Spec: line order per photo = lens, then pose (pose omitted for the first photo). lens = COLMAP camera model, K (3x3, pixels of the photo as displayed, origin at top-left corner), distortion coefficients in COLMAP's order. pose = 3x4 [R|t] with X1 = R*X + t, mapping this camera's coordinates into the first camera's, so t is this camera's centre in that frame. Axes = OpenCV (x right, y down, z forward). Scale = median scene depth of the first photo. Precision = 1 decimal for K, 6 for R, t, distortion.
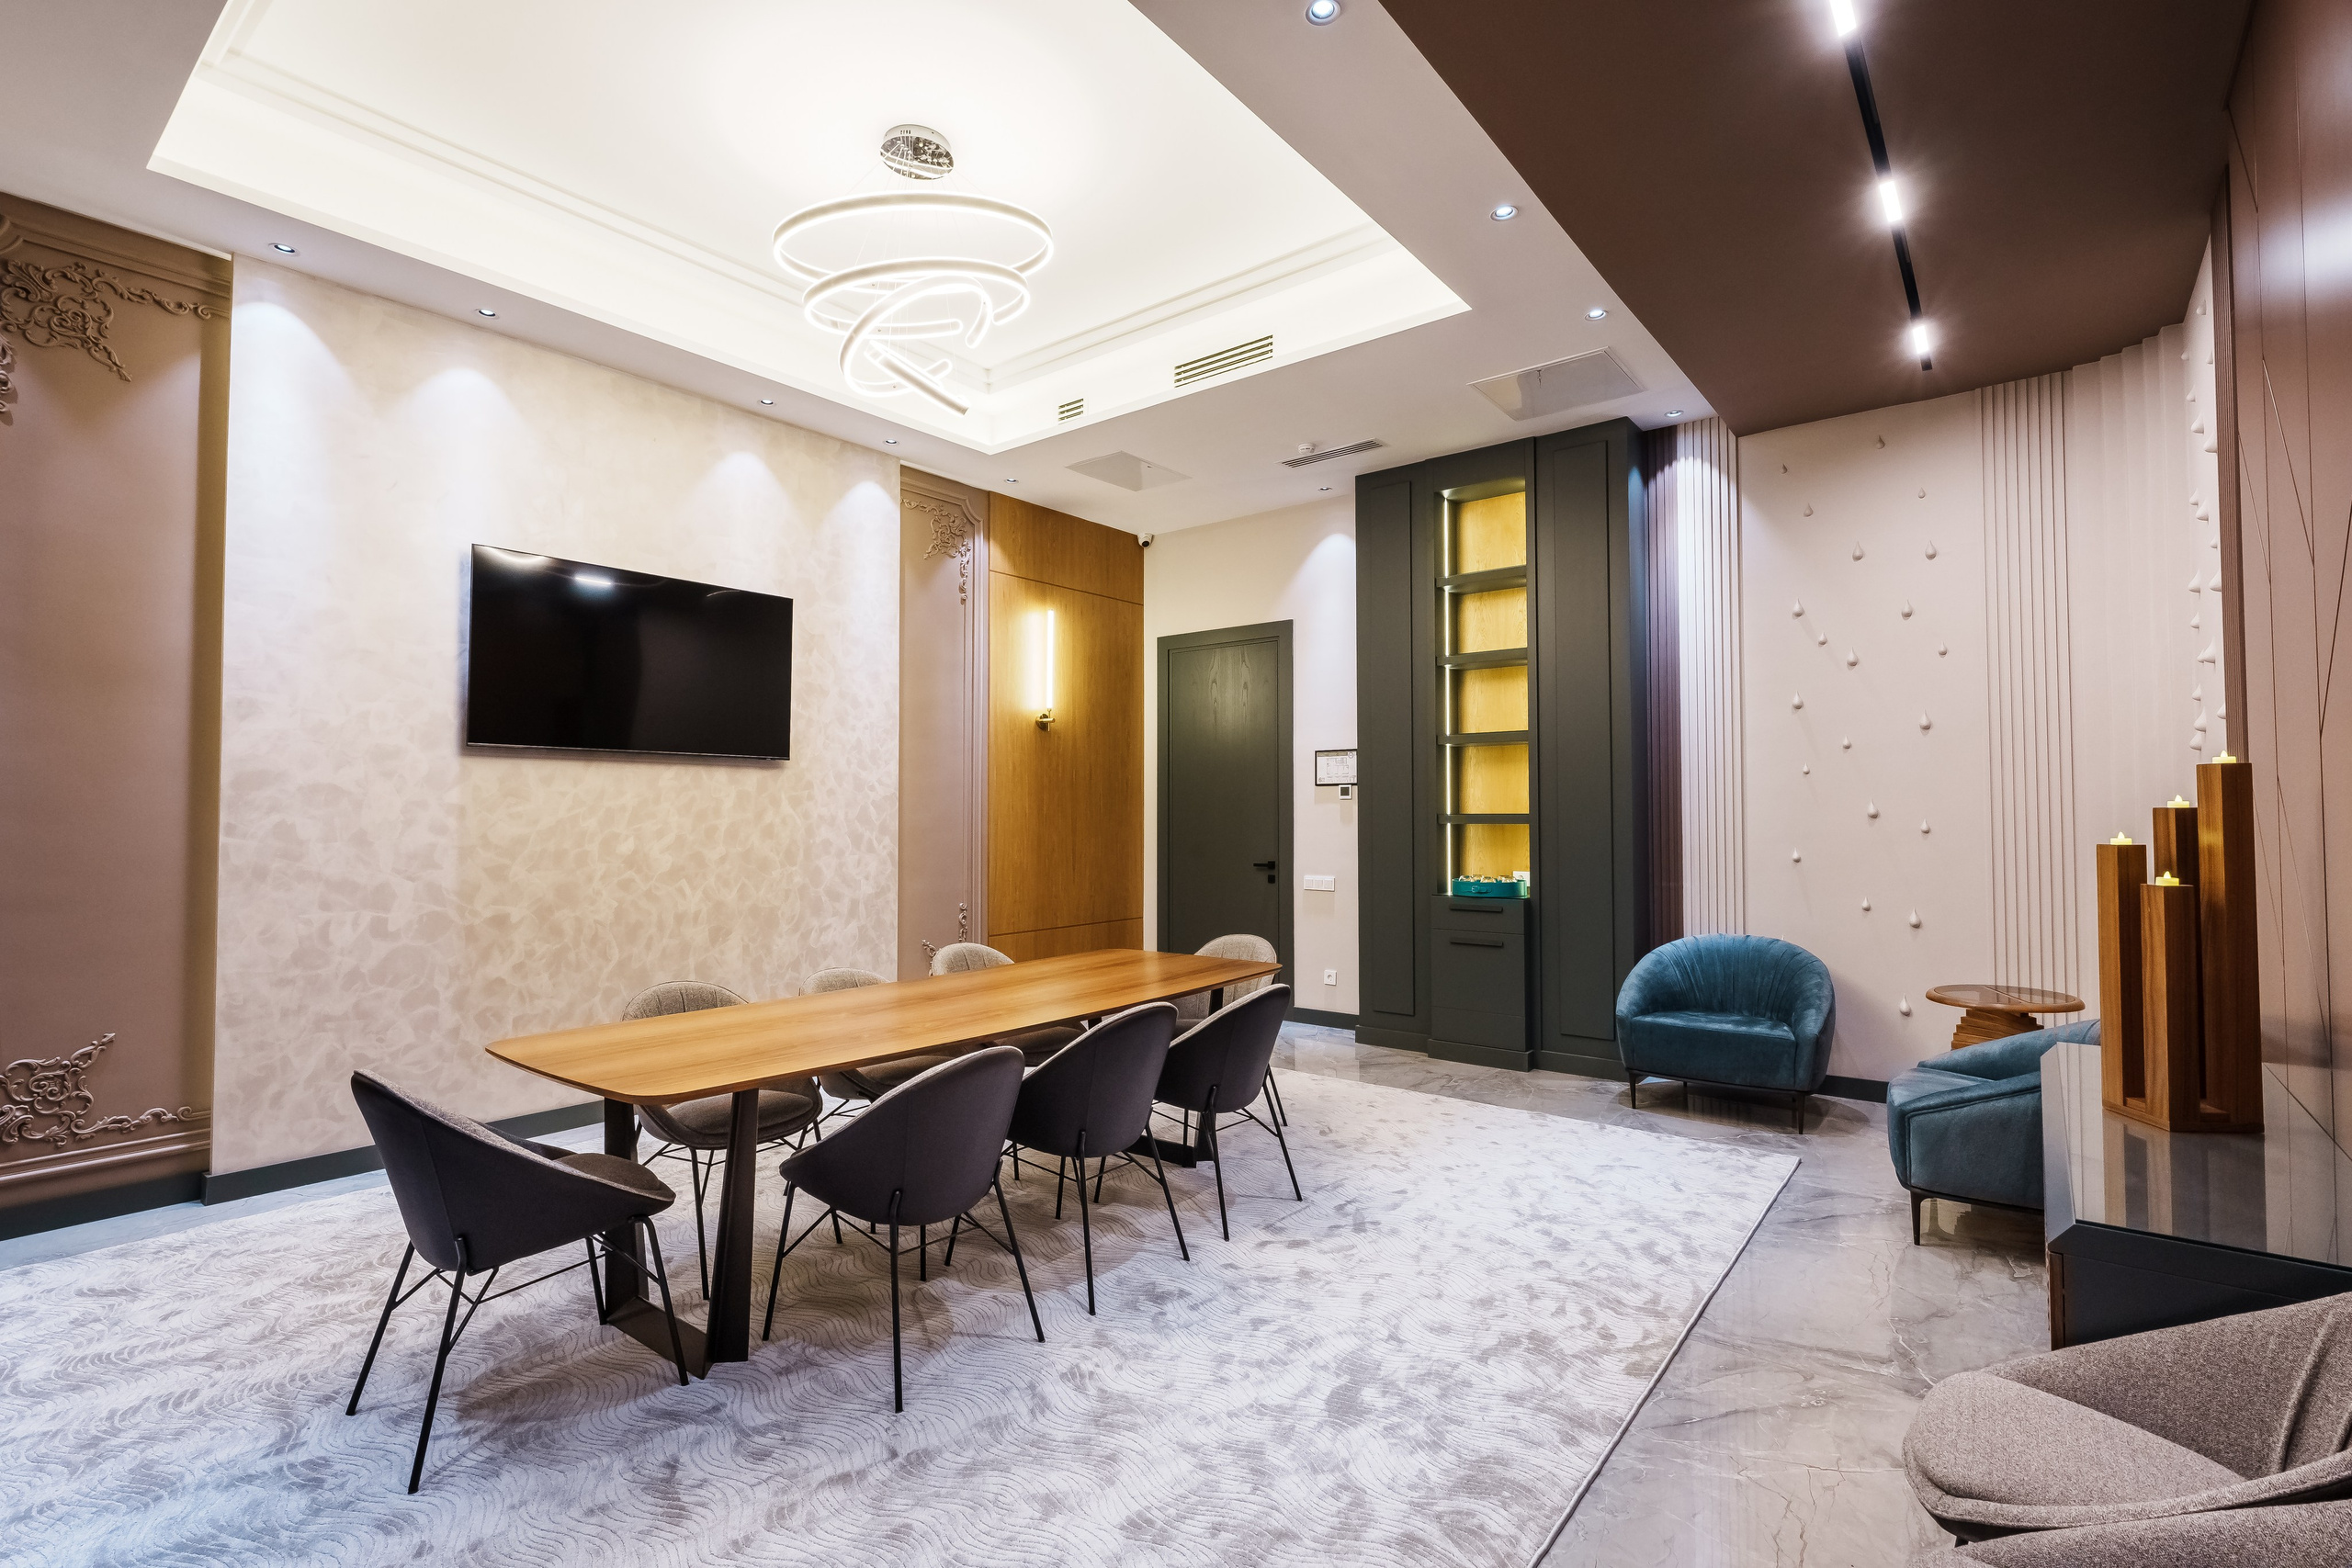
lens RADIAL K [[1075.3, 0, 1177.9], [0, 1075.3, 782.7], [0, 0, 1]] dist [-0.013175, -0.000258]
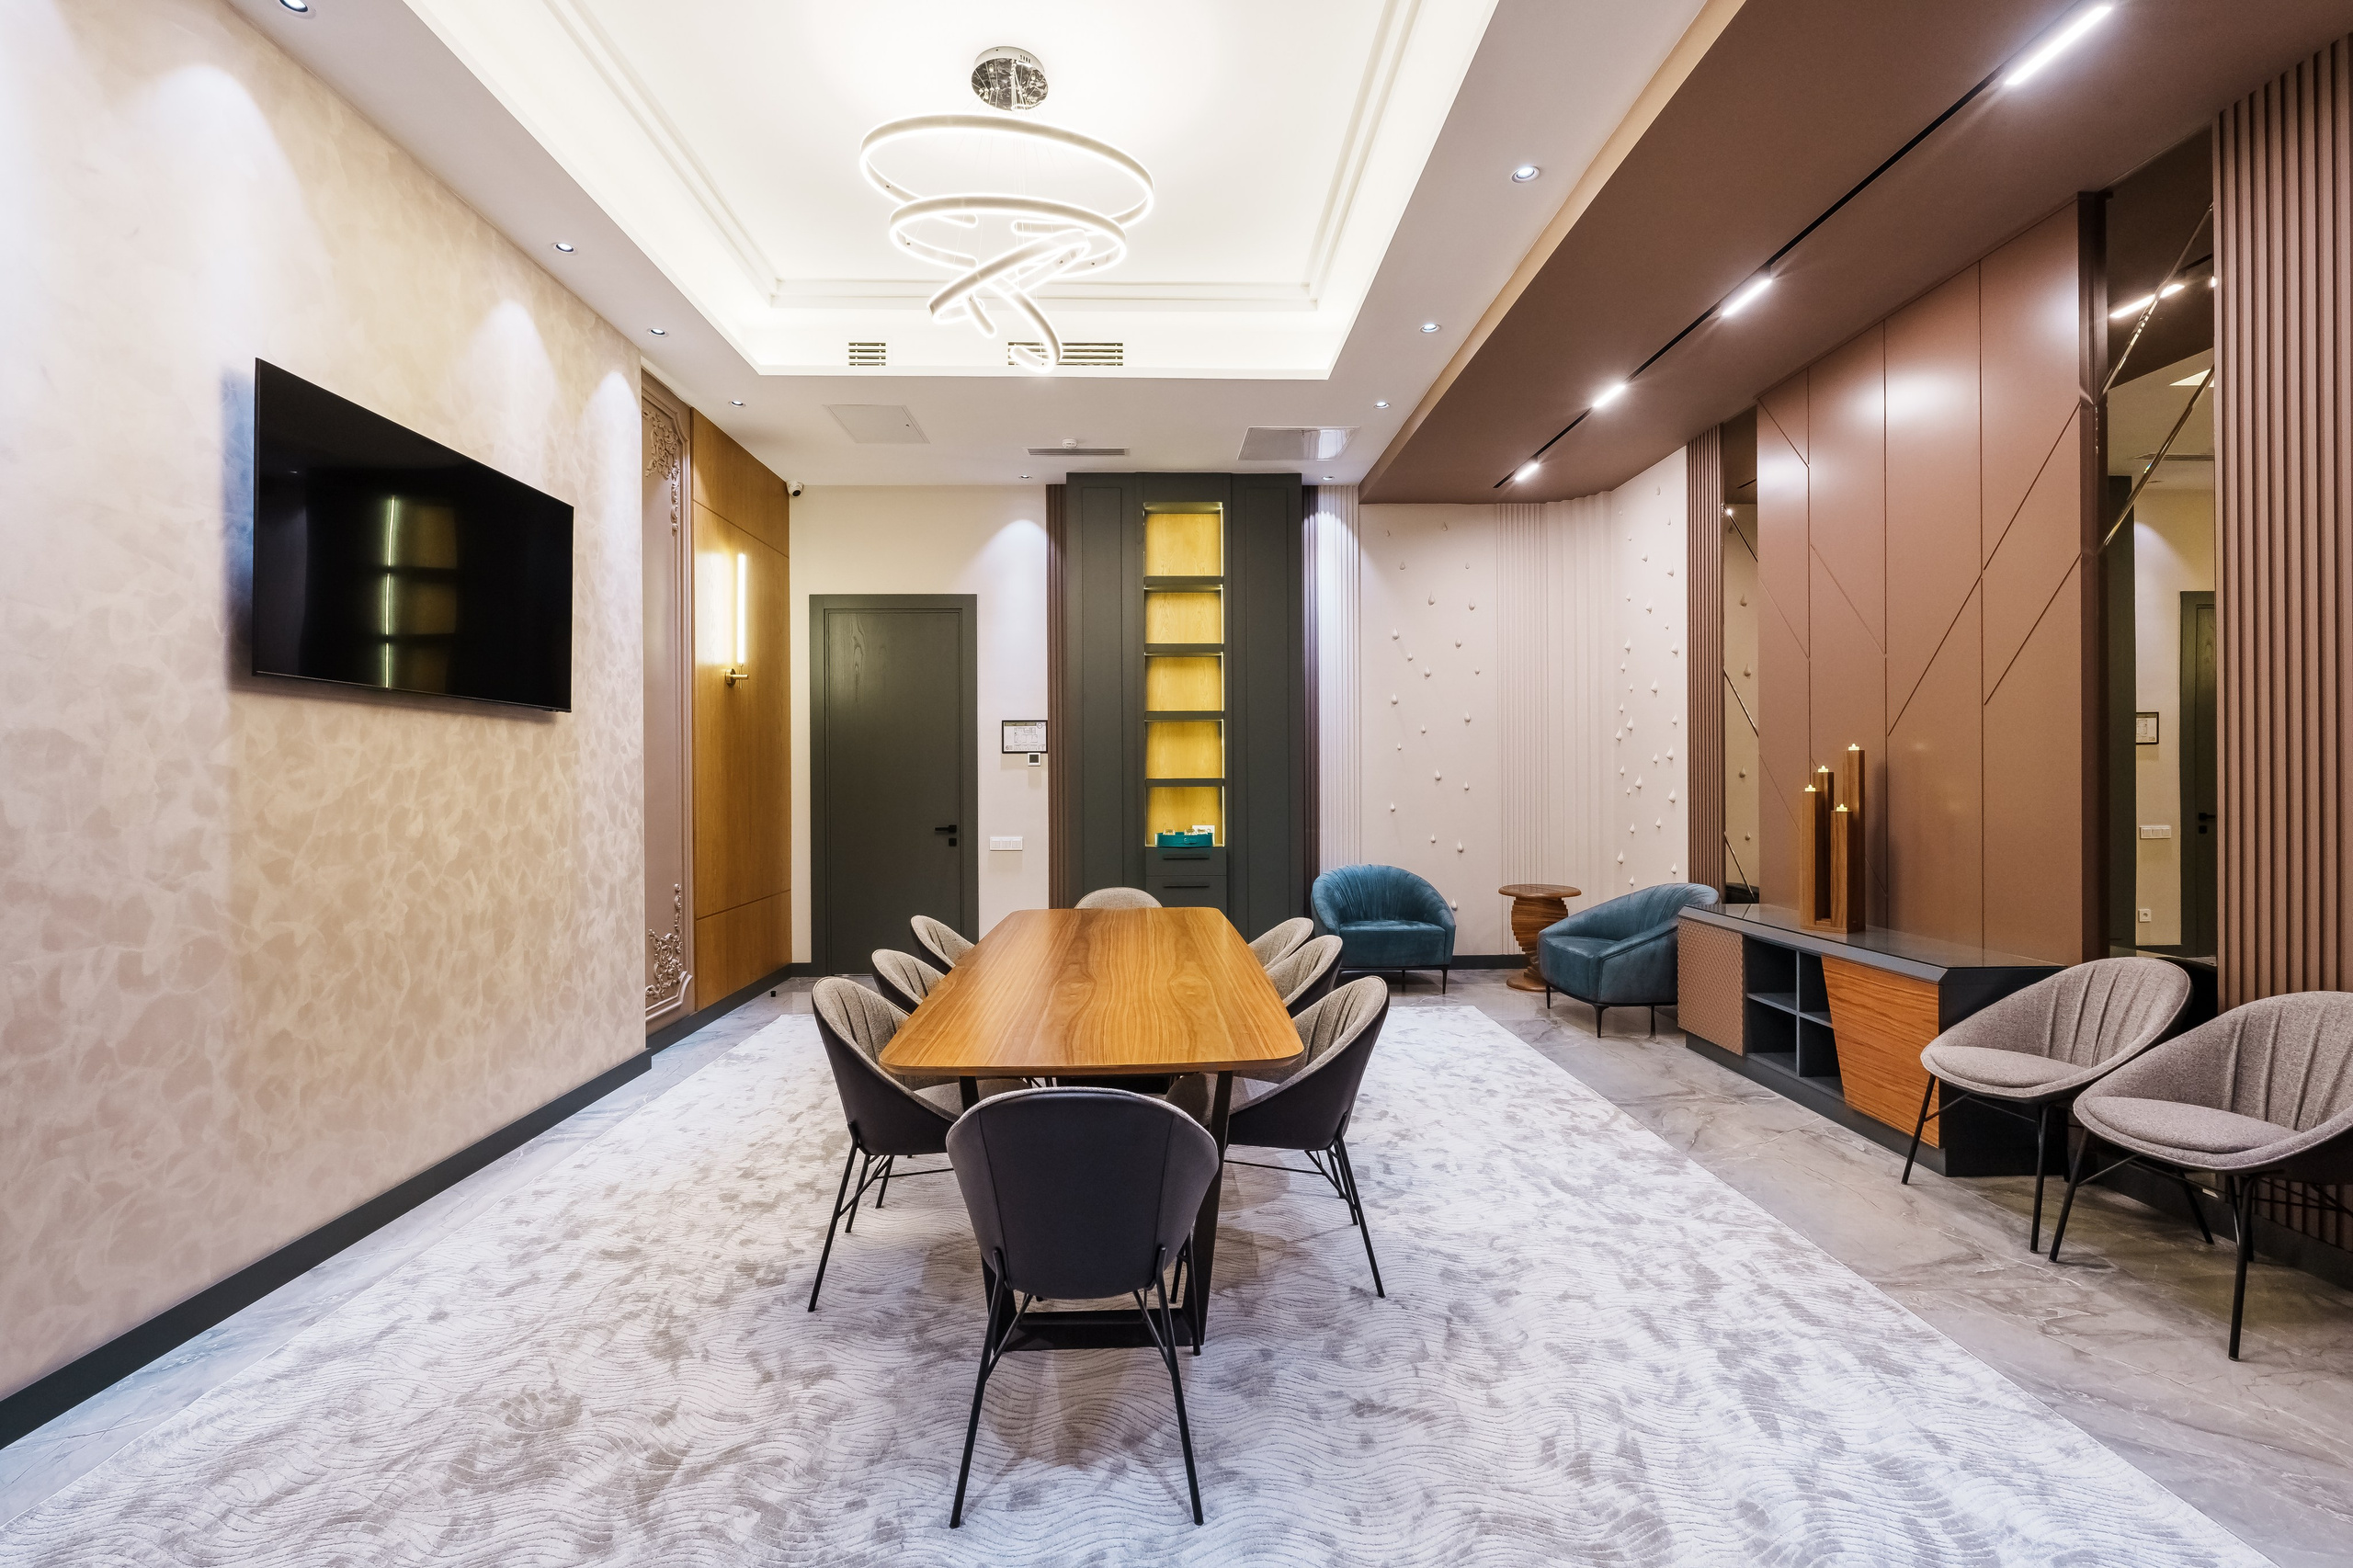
lens RADIAL K [[1019.9, 0, 1179.0], [0, 1019.9, 778.9], [0, 0, 1]] dist [-0.010639, -0.000292]
pose [[0.764322, -0.002822, 0.644829, -0.571581], [-0.014658, 0.999656, 0.021750, 0.005590], [-0.644668, -0.026076, 0.764018, 0.160879]]
